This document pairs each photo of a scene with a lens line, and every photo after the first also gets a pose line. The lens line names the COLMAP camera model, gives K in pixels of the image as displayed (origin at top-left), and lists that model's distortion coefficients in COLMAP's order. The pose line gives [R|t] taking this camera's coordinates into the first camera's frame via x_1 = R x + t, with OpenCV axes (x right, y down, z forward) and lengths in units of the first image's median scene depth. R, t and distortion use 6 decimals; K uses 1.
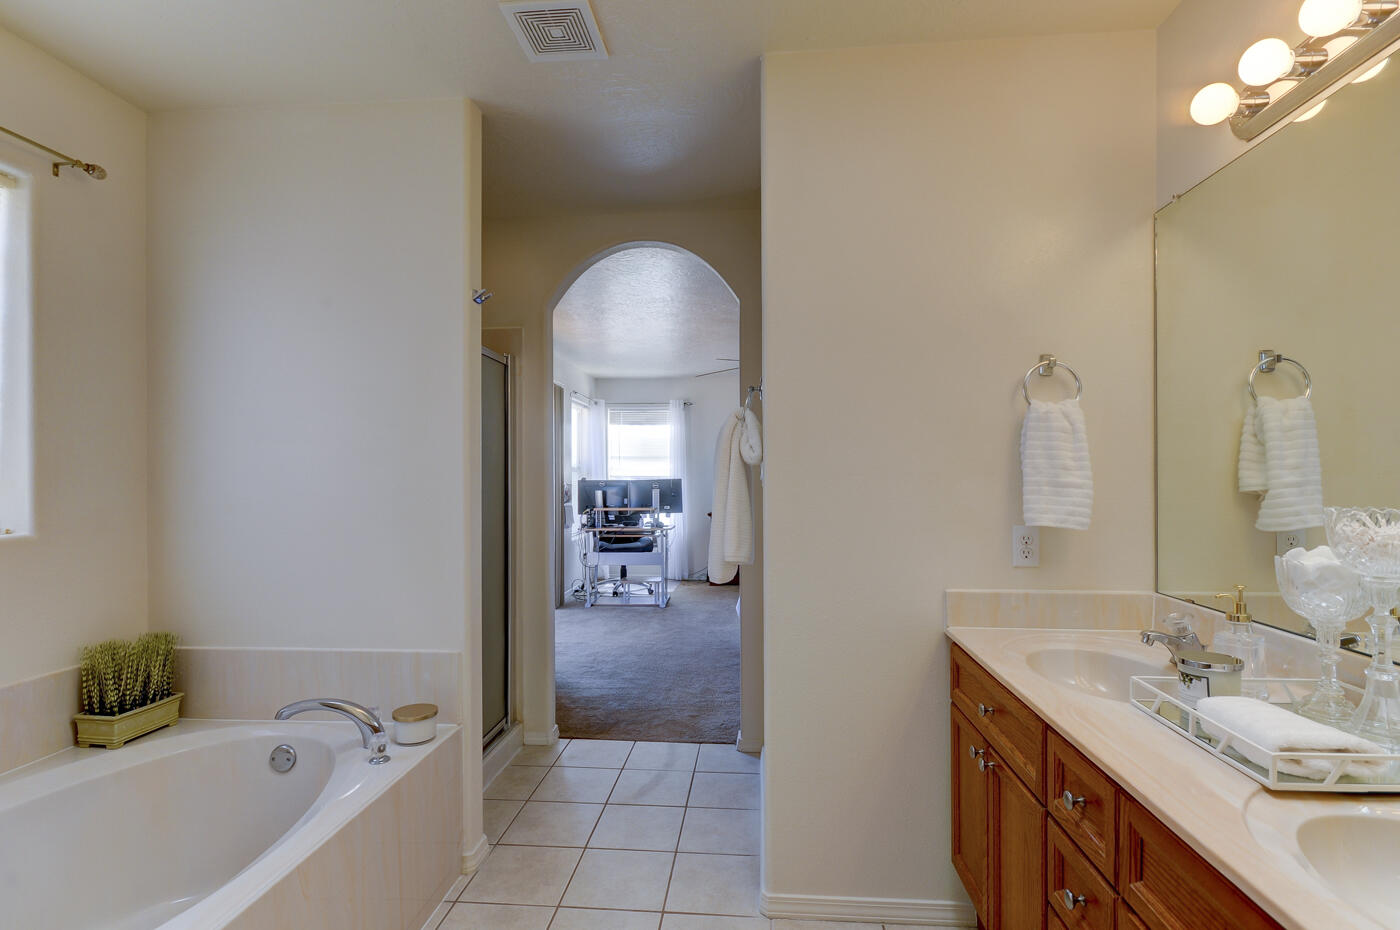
lens RADIAL K [[671.8, 0, 700.0], [0, 671.8, 465.0], [0, 0, 1]] dist [-0.032403, -0.000350]
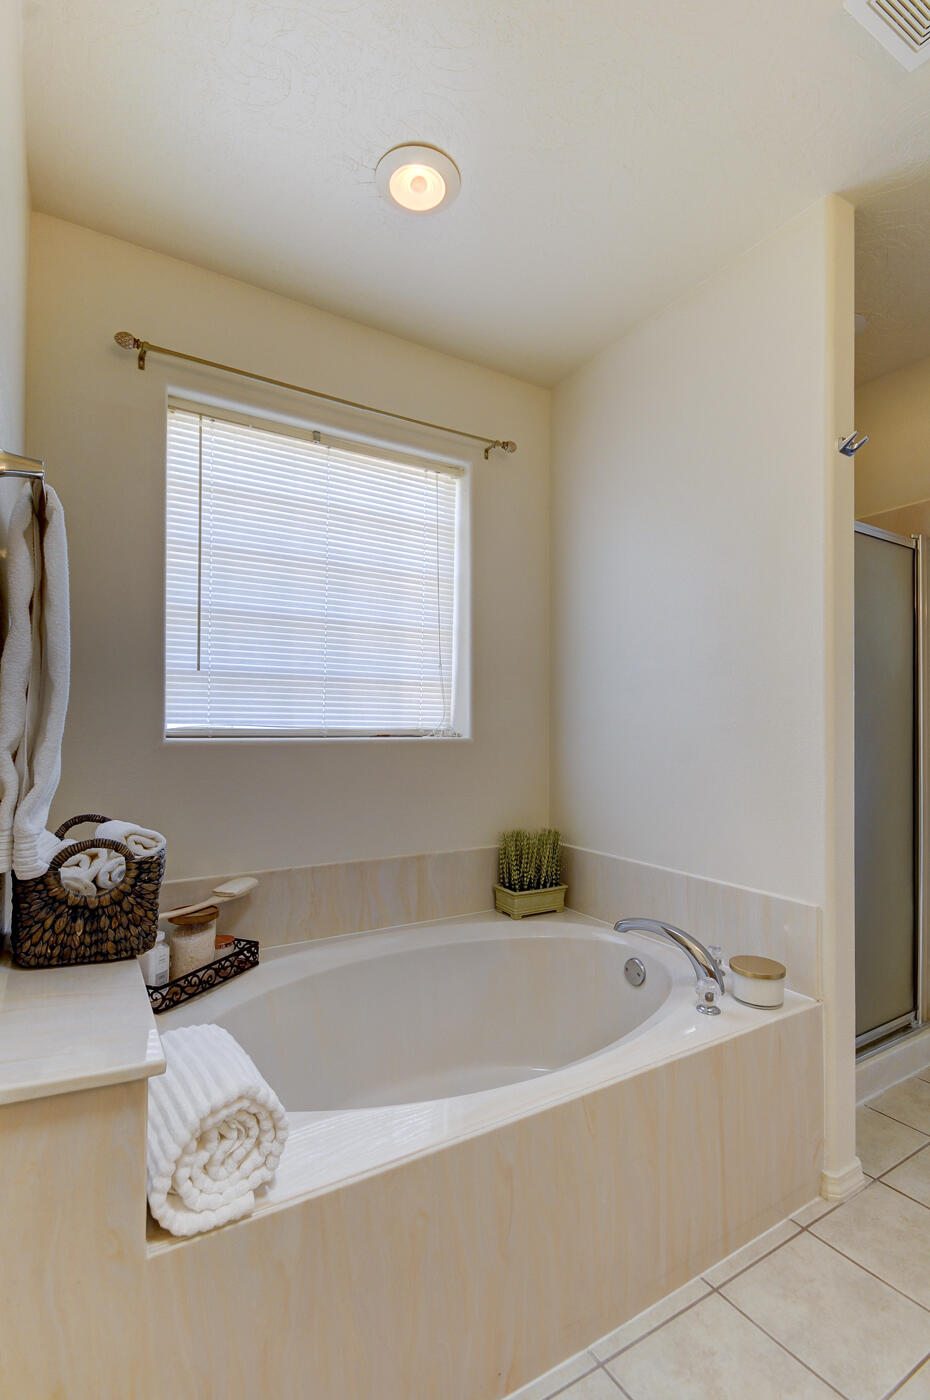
lens RADIAL K [[642.7, 0, 462.5], [0, 642.7, 711.7], [0, 0, 1]] dist [-0.002768, -0.001568]
pose [[0.583058, -0.000259, -0.812430, 0.005621], [-0.000075, 1.000000, -0.000373, 0.052753], [0.812430, 0.000278, 0.583058, 0.225189]]
